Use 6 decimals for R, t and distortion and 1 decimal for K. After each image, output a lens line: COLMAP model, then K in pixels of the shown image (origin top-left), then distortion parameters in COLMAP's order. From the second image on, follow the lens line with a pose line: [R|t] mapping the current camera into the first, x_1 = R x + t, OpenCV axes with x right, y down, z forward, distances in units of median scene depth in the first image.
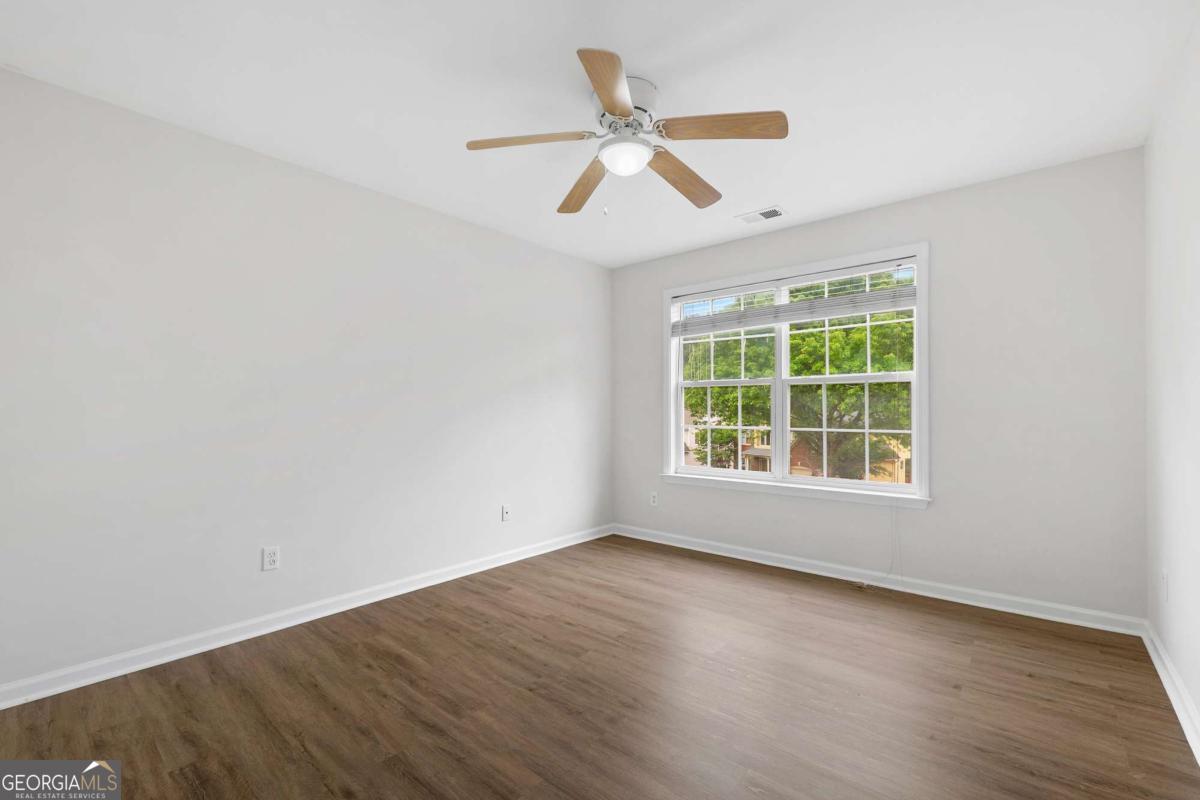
lens RADIAL K [[513.6, 0, 599.5], [0, 513.6, 404.2], [0, 0, 1]] dist [-0.006410, -0.000041]
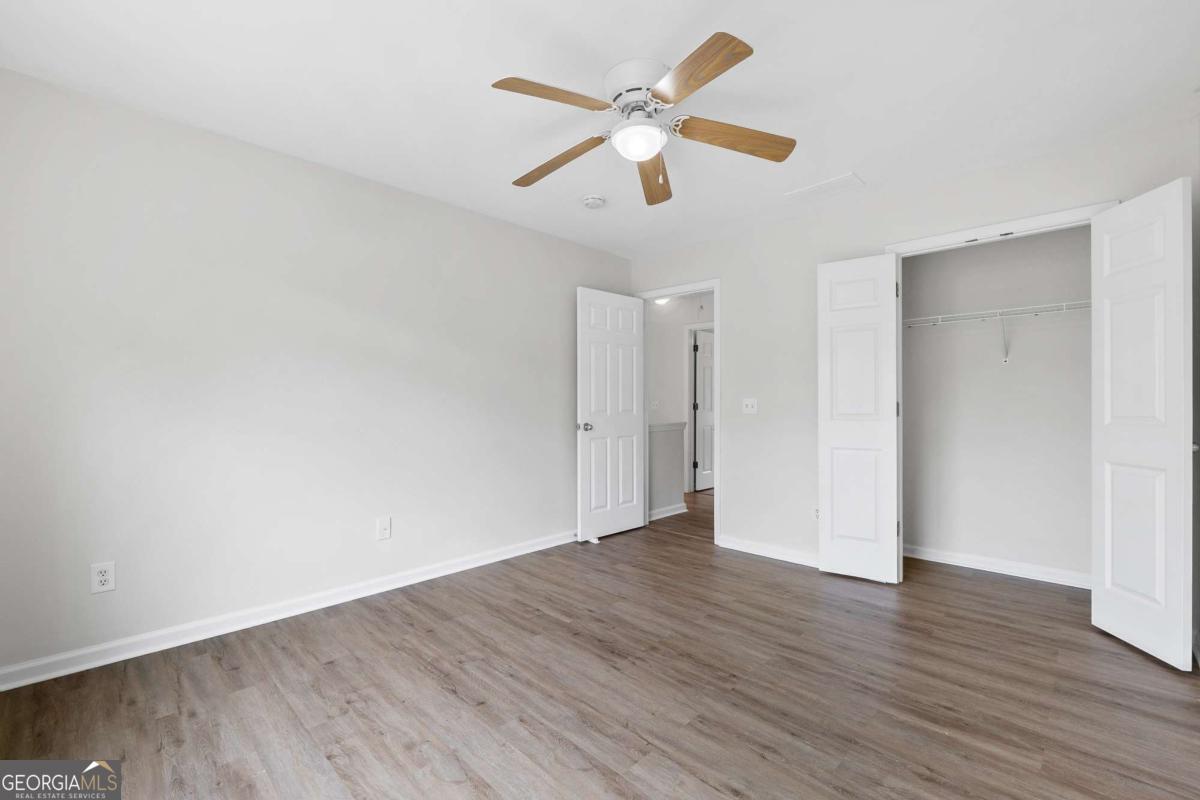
lens RADIAL K [[513.6, 0, 599.5], [0, 513.6, 404.2], [0, 0, 1]] dist [-0.006410, -0.000041]
pose [[-0.997743, 0.003632, 0.067049, 0.059216], [0.002792, 0.999917, -0.012614, 0.026508], [-0.067089, -0.012398, -0.997670, 1.897704]]
